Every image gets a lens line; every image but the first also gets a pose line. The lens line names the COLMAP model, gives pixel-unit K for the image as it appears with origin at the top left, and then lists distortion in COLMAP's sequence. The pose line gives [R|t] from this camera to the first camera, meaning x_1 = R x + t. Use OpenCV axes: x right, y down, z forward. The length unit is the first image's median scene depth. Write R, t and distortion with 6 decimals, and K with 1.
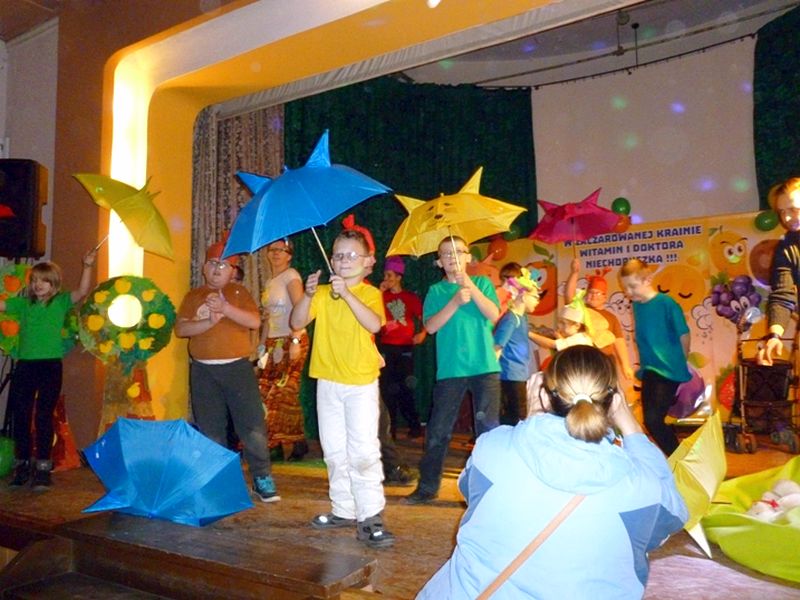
lens RADIAL K [[681.9, 0, 392.3], [0, 681.9, 304.7], [0, 0, 1]] dist [-0.021557, 0.001512]
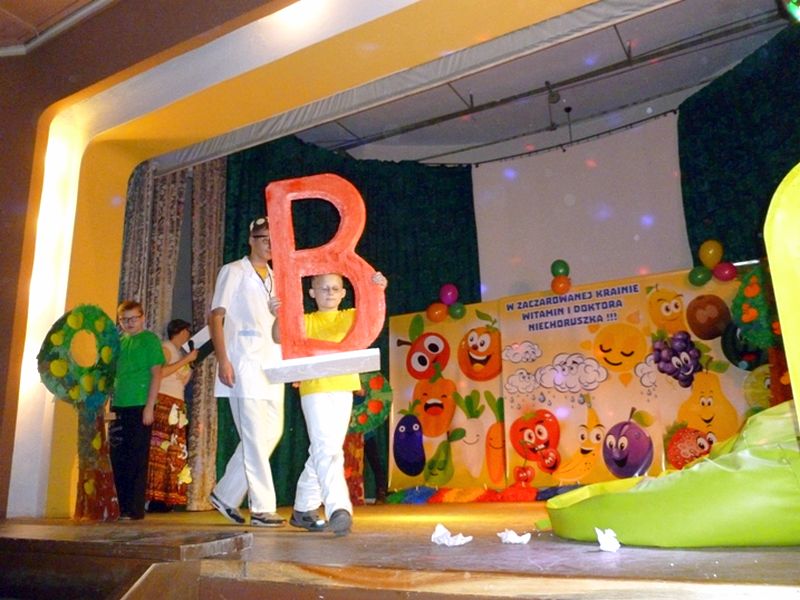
lens RADIAL K [[681.9, 0, 394.4], [0, 681.9, 307.3], [0, 0, 1]] dist [-0.021557, 0.001512]
pose [[0.998580, -0.002338, 0.053216, 0.040153], [0.011175, 0.985999, -0.166376, 0.082265], [-0.052082, 0.166735, 0.984625, 0.029037]]
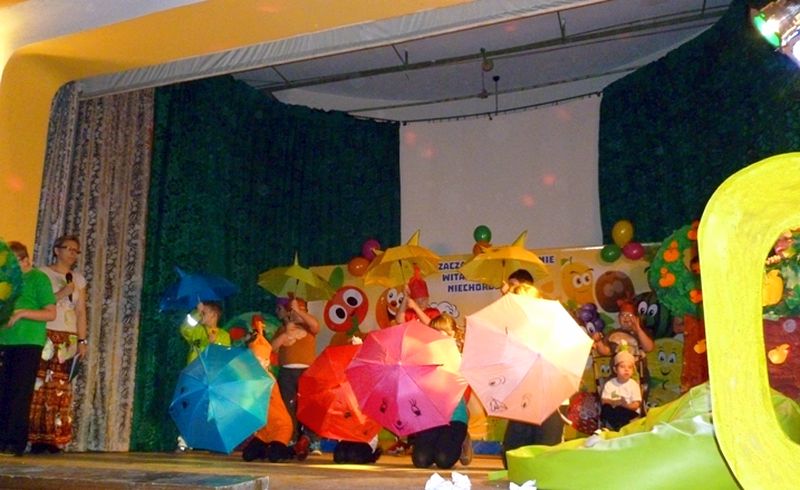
lens RADIAL K [[683.6, 0, 392.5], [0, 683.6, 304.0], [0, 0, 1]] dist [-0.019477, 0.002423]
pose [[0.972899, 0.063614, 0.222309, -0.026665], [-0.041231, 0.993731, -0.103916, 0.082519], [-0.227526, 0.091934, 0.969423, 0.022136]]
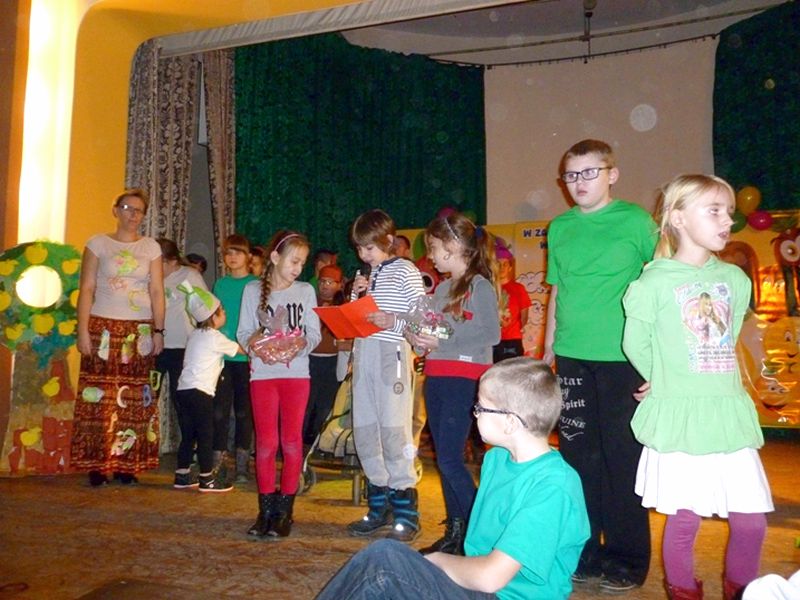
lens RADIAL K [[681.9, 0, 395.2], [0, 681.9, 302.6], [0, 0, 1]] dist [-0.021557, 0.001512]
pose [[0.975399, 0.036878, 0.217339, -0.139605], [-0.040430, 0.999111, 0.011918, 0.002419], [-0.216706, -0.020412, 0.976023, 0.126497]]
